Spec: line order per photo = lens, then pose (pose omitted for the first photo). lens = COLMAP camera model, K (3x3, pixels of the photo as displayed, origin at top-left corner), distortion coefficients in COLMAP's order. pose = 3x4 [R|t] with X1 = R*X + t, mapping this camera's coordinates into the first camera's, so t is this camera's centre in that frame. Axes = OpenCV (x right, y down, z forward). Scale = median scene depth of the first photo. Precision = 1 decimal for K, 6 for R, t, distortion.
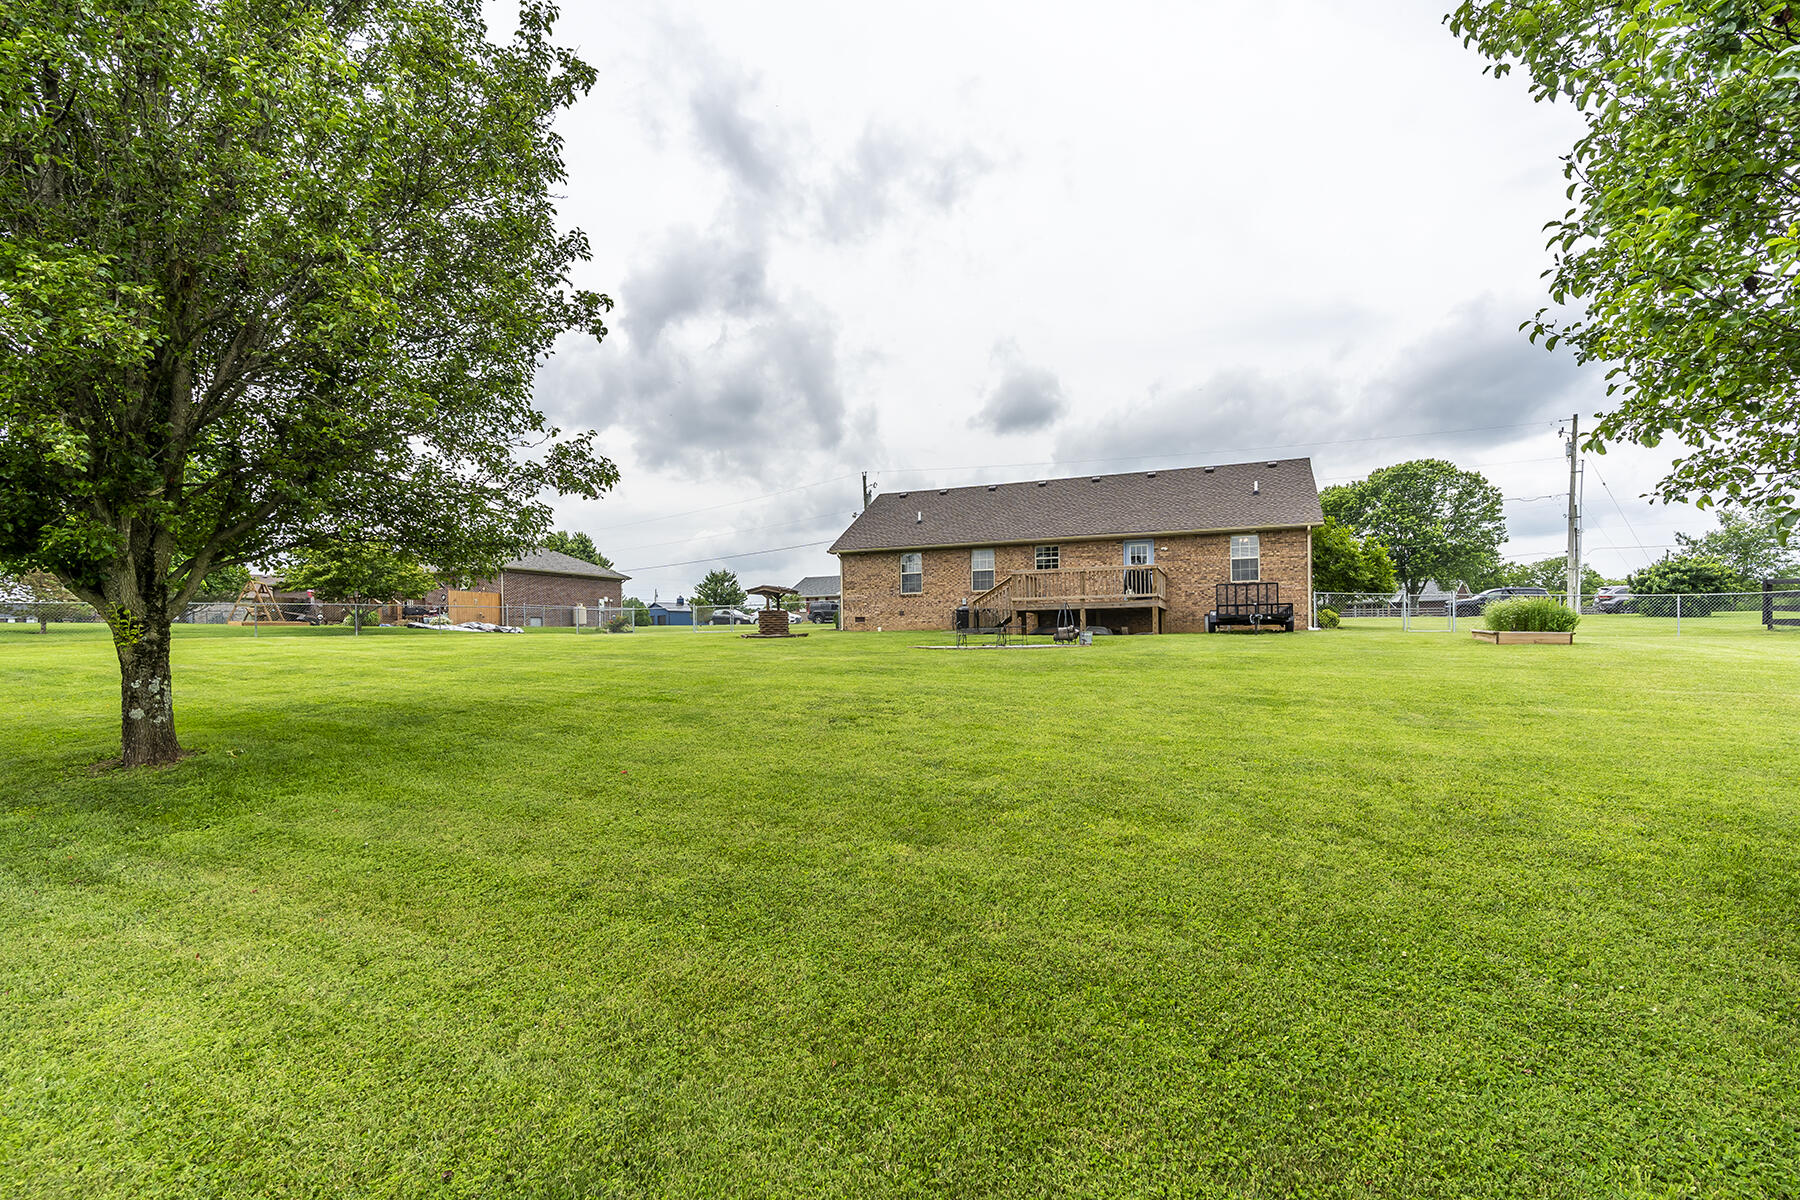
lens RADIAL K [[823.2, 0, 894.4], [0, 823.2, 607.1], [0, 0, 1]] dist [0.001426, 0.000063]
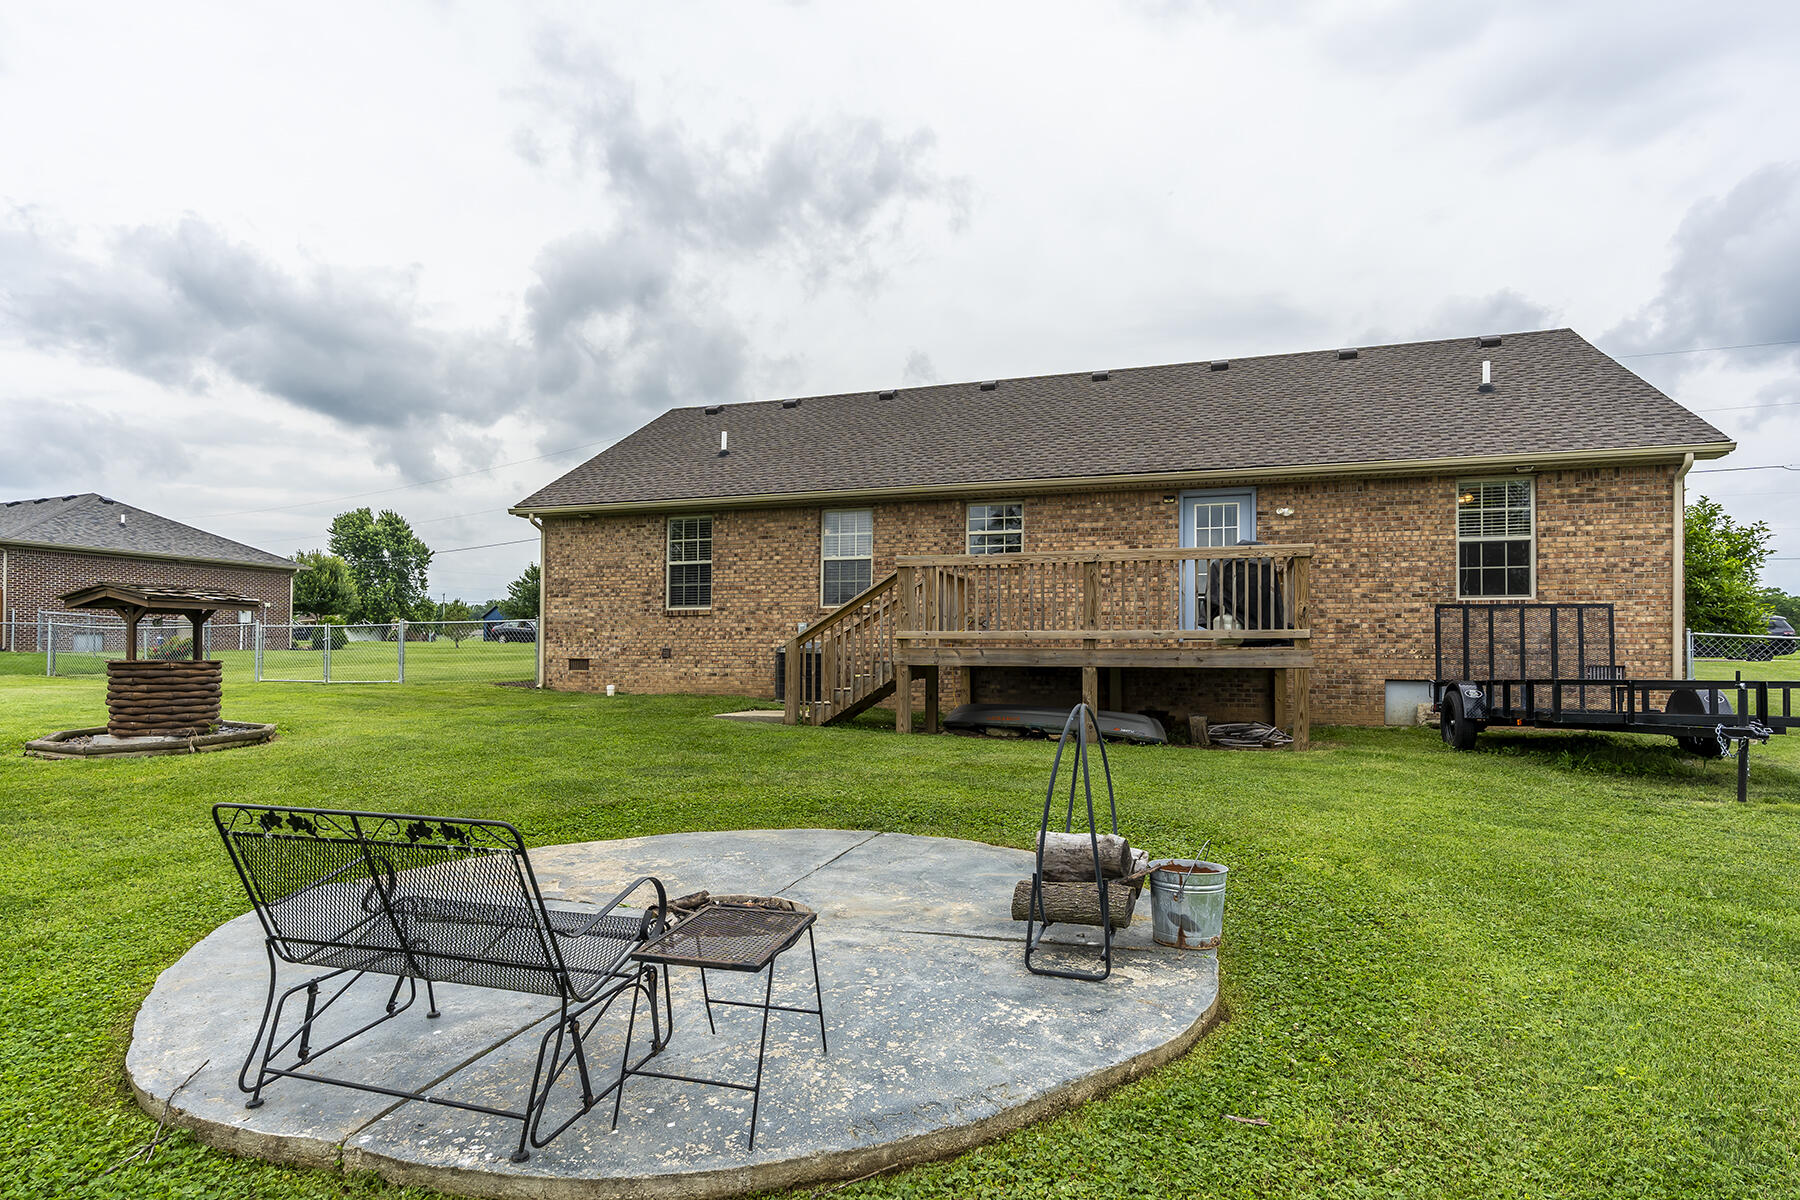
lens RADIAL K [[901.9, 0, 906.1], [0, 901.9, 588.6], [0, 0, 1]] dist [-0.000390, 0.000000]
pose [[0.996308, 0.020894, 0.083265, 0.100974], [-0.018617, 0.999433, -0.028039, -0.016793], [-0.083804, 0.026385, 0.996133, 0.537863]]
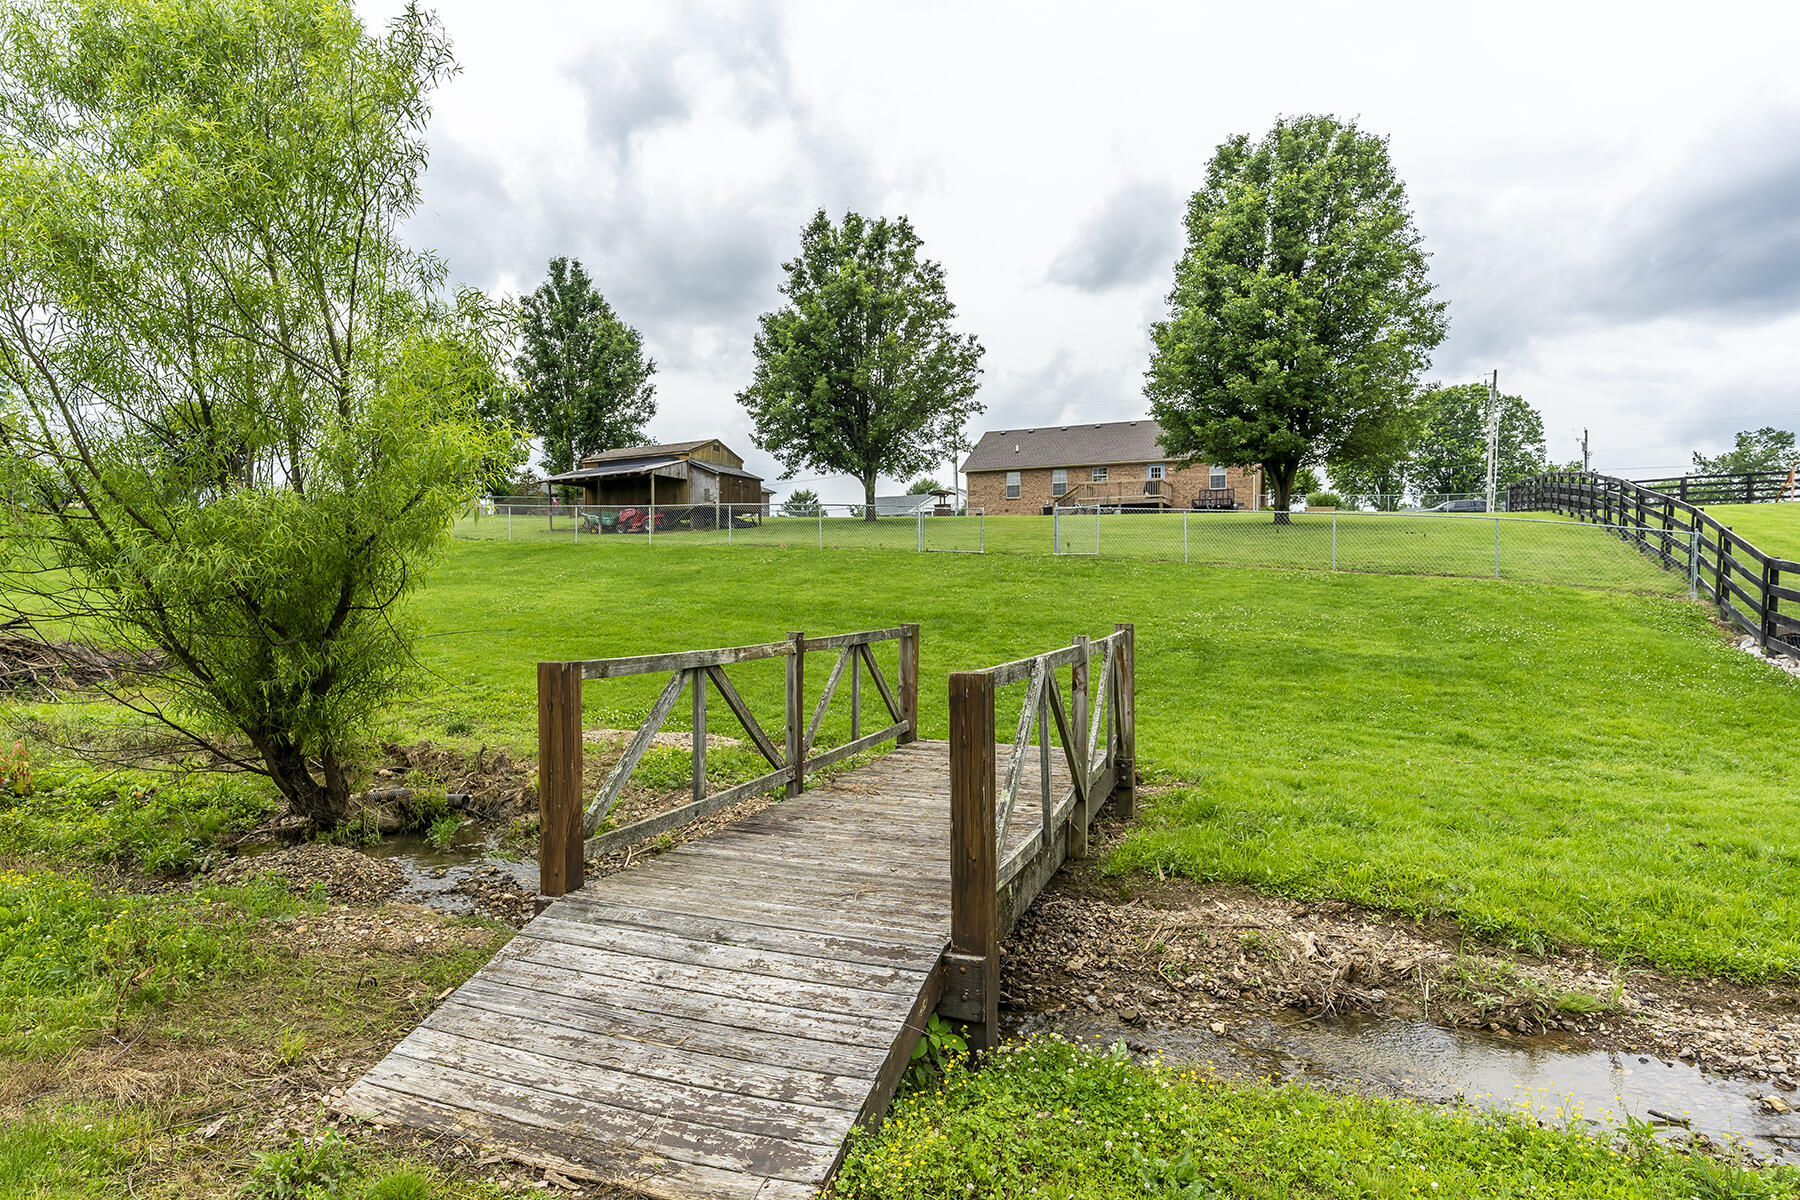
lens RADIAL K [[1044.5, 0, 894.3], [0, 1044.5, 594.2], [0, 0, 1]] dist [0.003605, 0.000184]
pose [[0.999874, 0.000338, -0.015855, -0.184833], [0.000376, 0.998987, 0.045003, 0.081772], [0.015854, -0.045003, 0.998861, -1.061998]]
